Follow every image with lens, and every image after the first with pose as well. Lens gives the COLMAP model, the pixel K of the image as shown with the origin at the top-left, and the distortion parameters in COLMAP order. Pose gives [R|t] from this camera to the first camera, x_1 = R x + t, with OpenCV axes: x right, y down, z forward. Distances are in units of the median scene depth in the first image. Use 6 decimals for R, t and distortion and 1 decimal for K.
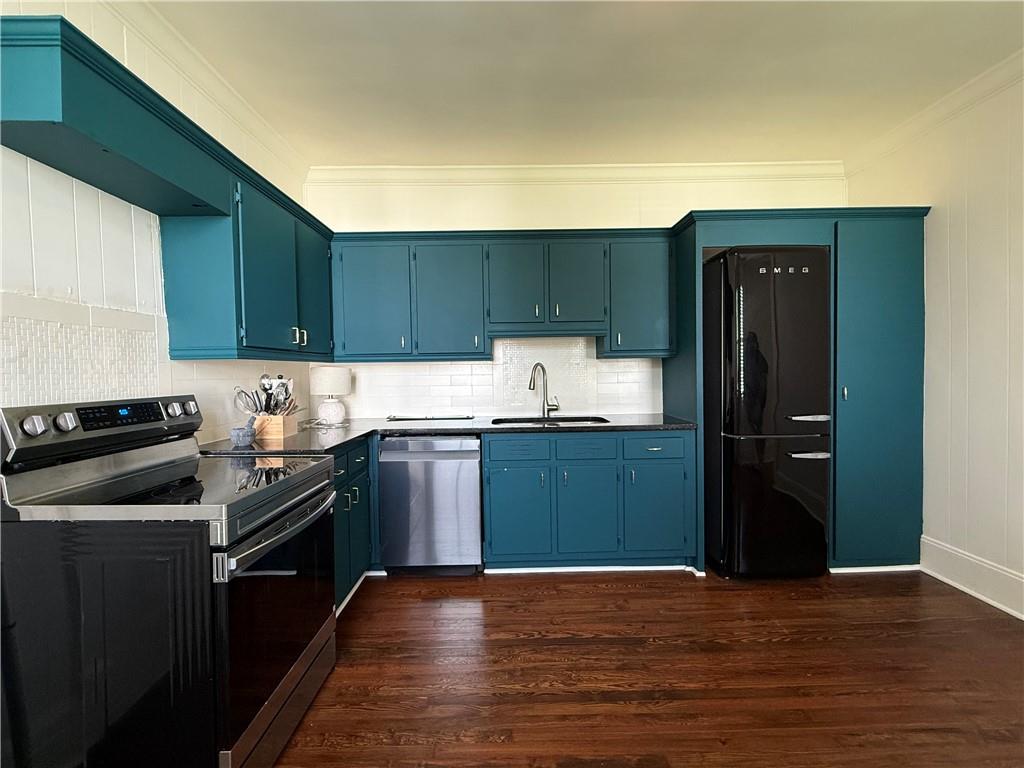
lens RADIAL K [[467.2, 0, 512.0], [0, 467.2, 384.0], [0, 0, 1]] dist [0.002246, 0.000282]
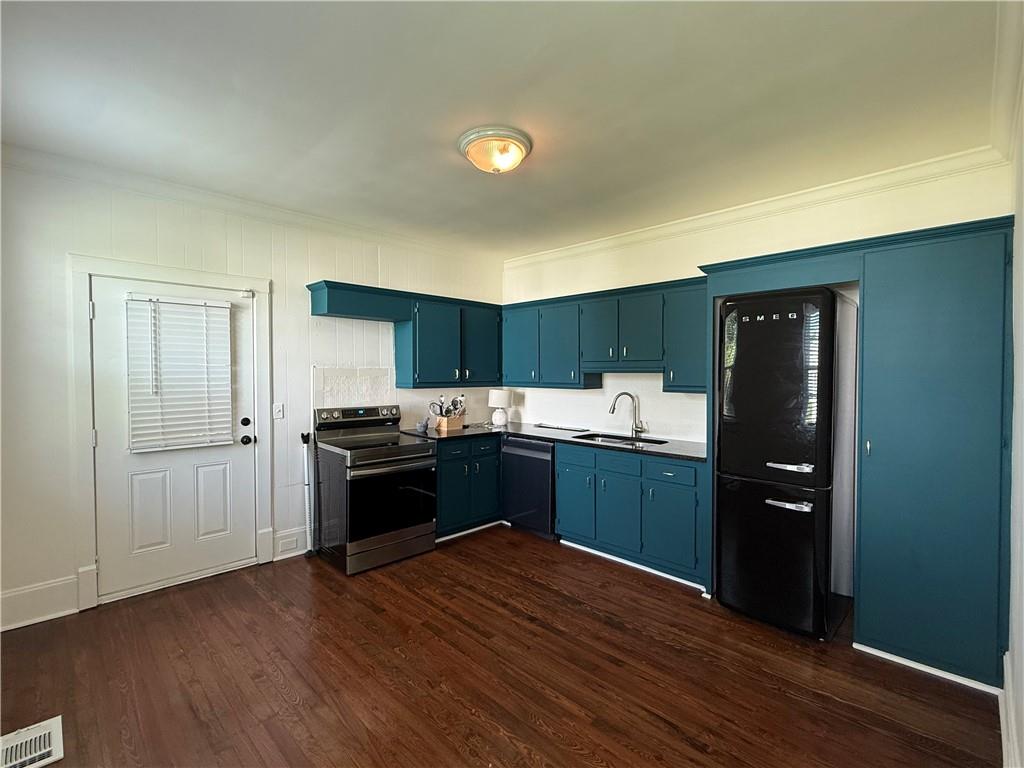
lens RADIAL K [[467.2, 0, 512.0], [0, 467.2, 384.0], [0, 0, 1]] dist [0.002246, 0.000282]
pose [[0.698923, 0.035400, -0.714320, 1.007676], [-0.035302, 0.999264, 0.014979, -0.103306], [0.714325, 0.014748, 0.699659, -0.111415]]
